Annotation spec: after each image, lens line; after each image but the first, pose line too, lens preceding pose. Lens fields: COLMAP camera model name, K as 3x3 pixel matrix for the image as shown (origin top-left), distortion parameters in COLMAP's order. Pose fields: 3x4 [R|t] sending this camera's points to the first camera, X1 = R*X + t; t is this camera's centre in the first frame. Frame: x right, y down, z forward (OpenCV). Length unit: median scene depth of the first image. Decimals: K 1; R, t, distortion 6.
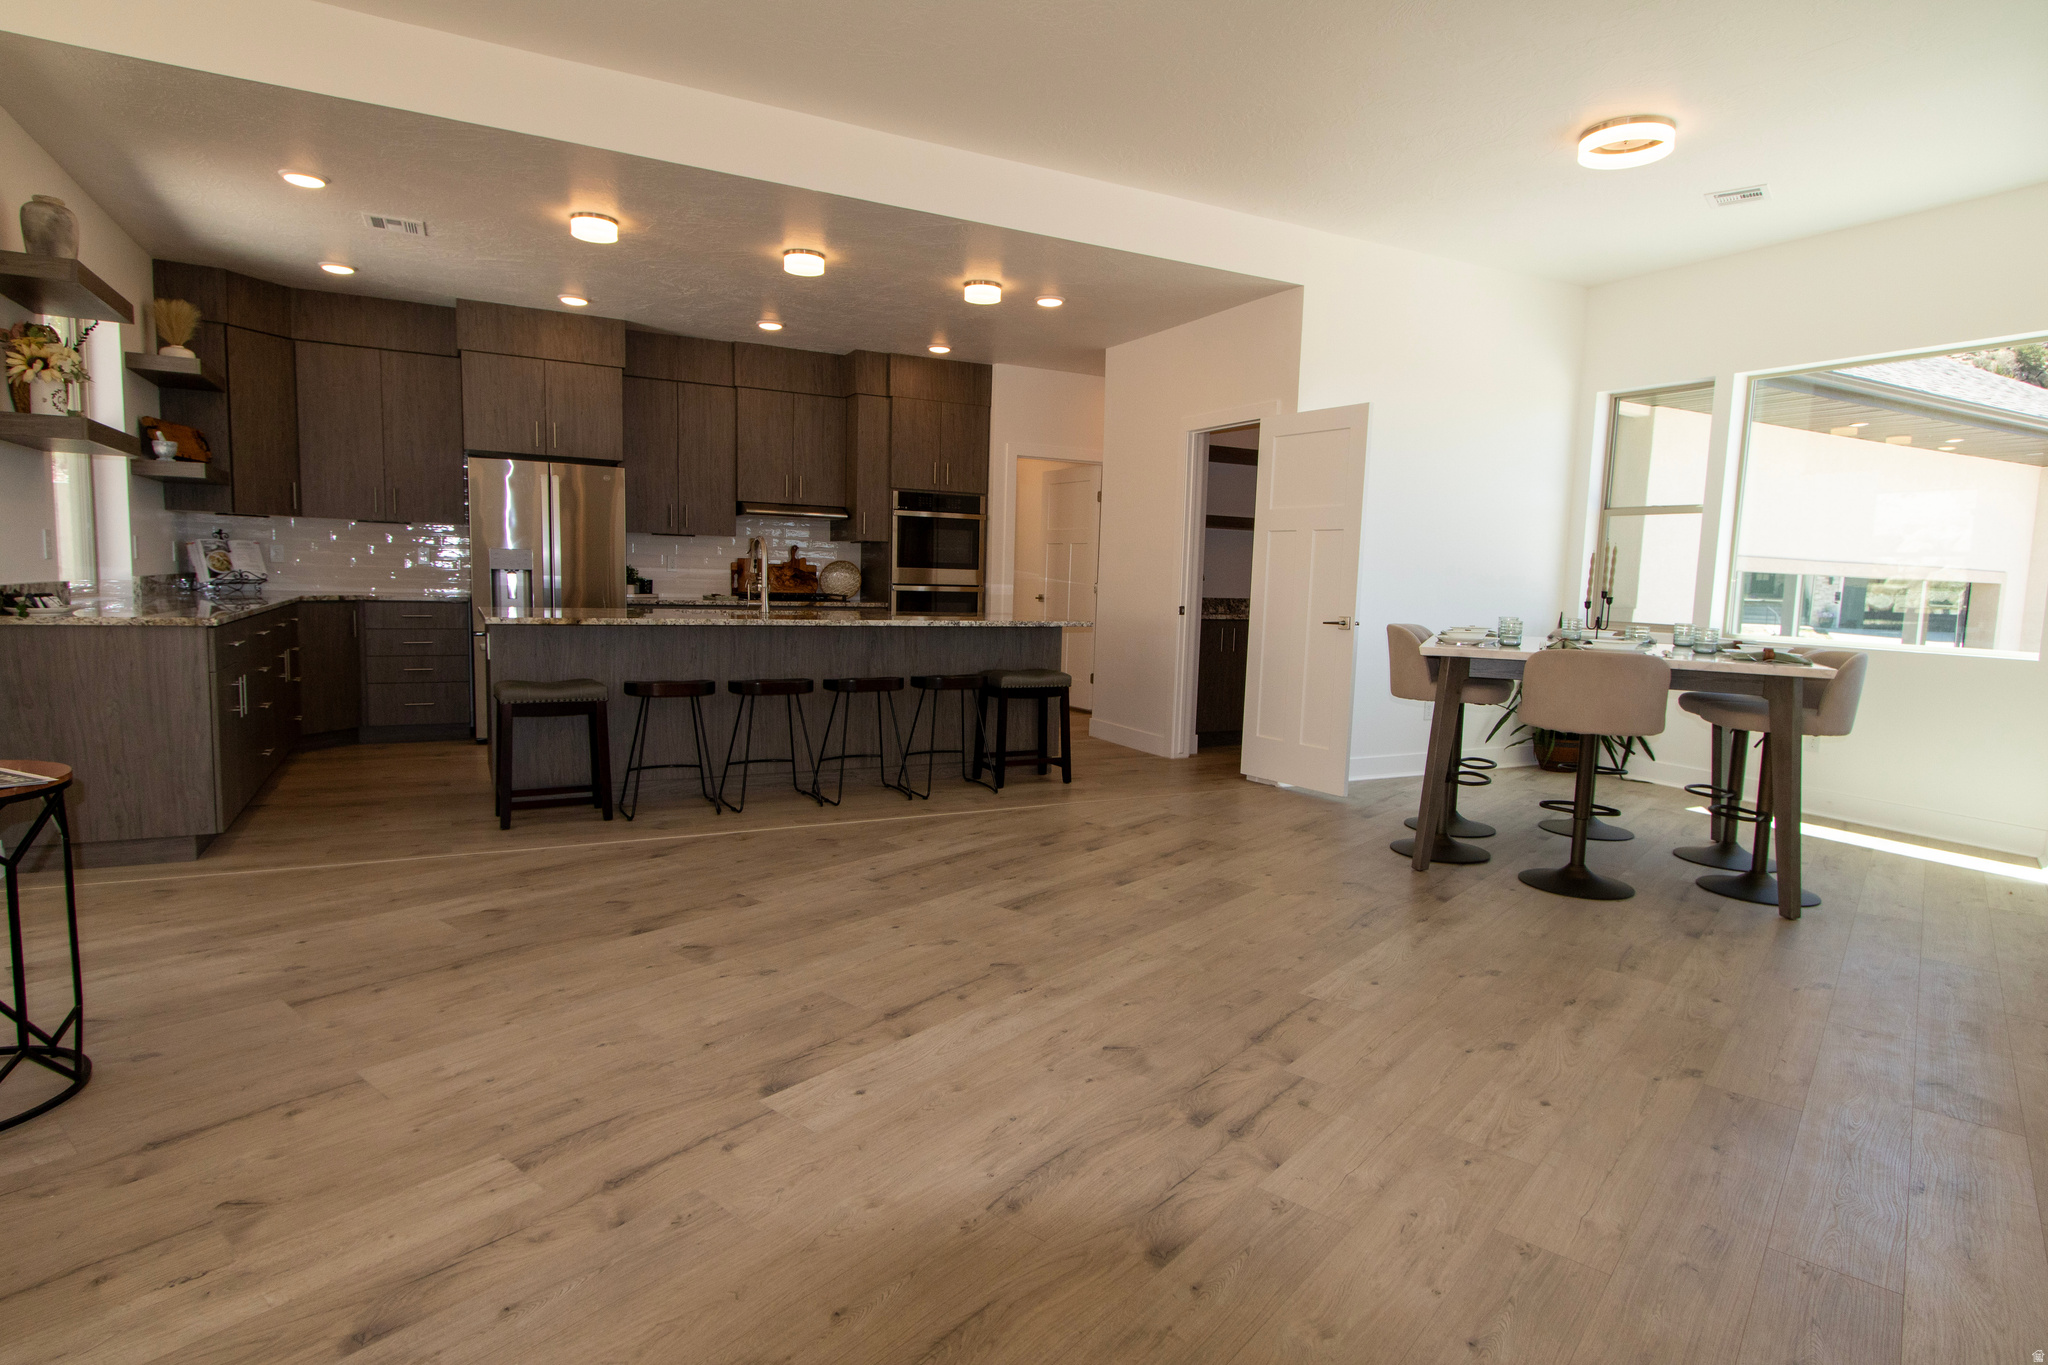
lens RADIAL K [[1103.1, 0, 1023.1], [0, 1103.1, 688.5], [0, 0, 1]] dist [0.014008, -0.005928]
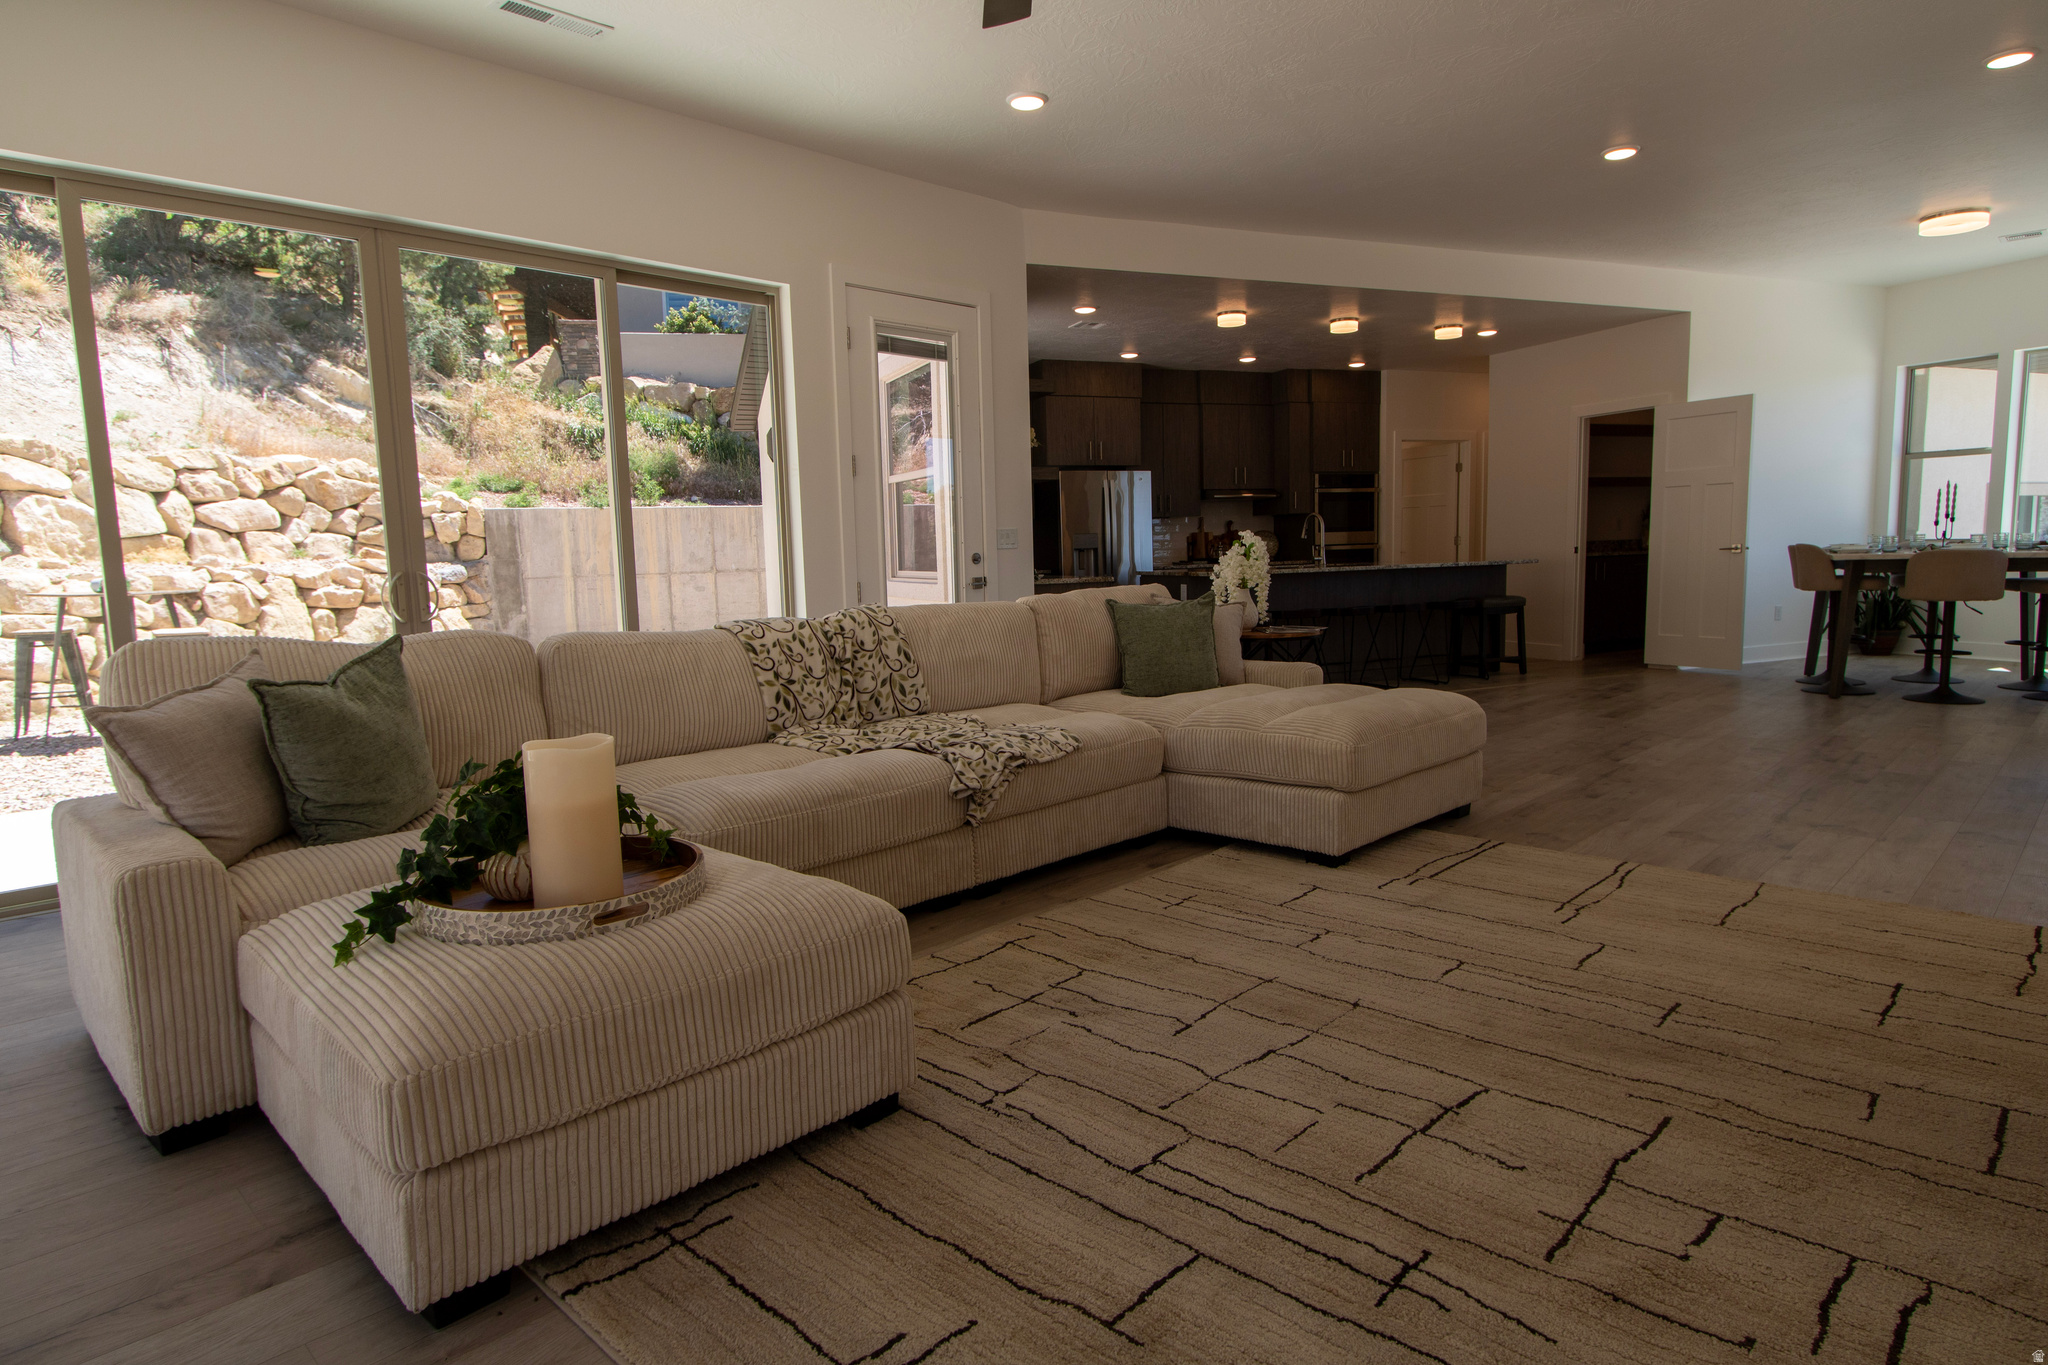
lens RADIAL K [[1174.0, 0, 1021.5], [0, 1174.0, 685.9], [0, 0, 1]] dist [0.006779, -0.001205]
pose [[0.994929, -0.047302, -0.088765, -0.500680], [0.048401, 0.998775, 0.010271, 0.057985], [0.088171, -0.014515, 0.996000, -0.599514]]
